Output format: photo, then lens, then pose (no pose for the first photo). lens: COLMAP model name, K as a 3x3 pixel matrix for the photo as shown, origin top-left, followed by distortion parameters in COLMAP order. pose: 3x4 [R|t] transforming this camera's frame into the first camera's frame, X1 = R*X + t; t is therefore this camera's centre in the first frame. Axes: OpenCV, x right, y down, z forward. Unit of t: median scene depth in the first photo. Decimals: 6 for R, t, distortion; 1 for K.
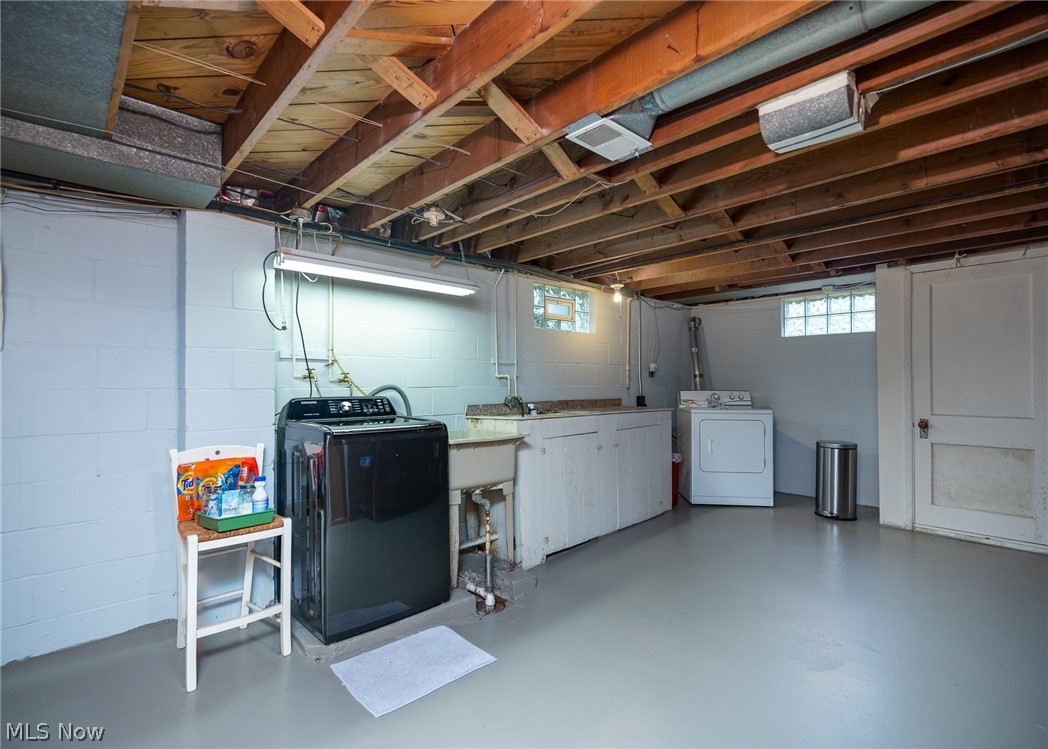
lens RADIAL K [[515.2, 0, 524.0], [0, 515.2, 374.5], [0, 0, 1]] dist [-0.000599, -0.000062]
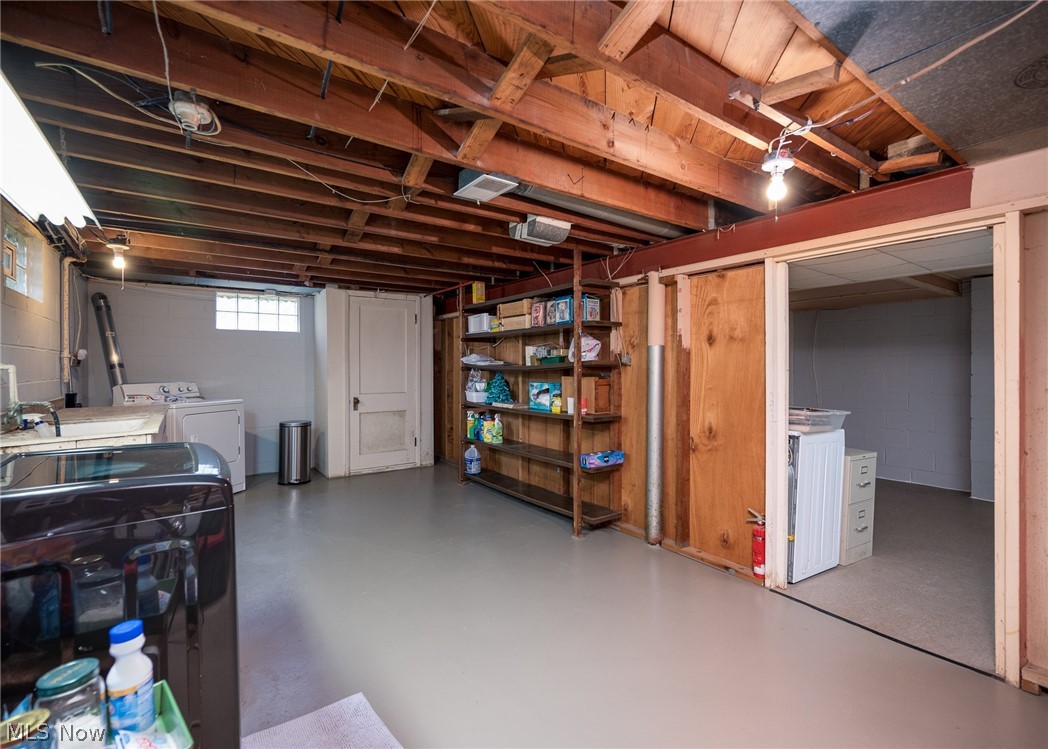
lens RADIAL K [[470.5, 0, 524.0], [0, 470.5, 374.5], [0, 0, 1]] dist [0.001042, 0.000137]
pose [[0.108603, -0.015277, 0.993968, -0.440978], [-0.011873, 0.999791, 0.016663, -0.005477], [-0.994014, -0.013611, 0.108399, 0.341252]]
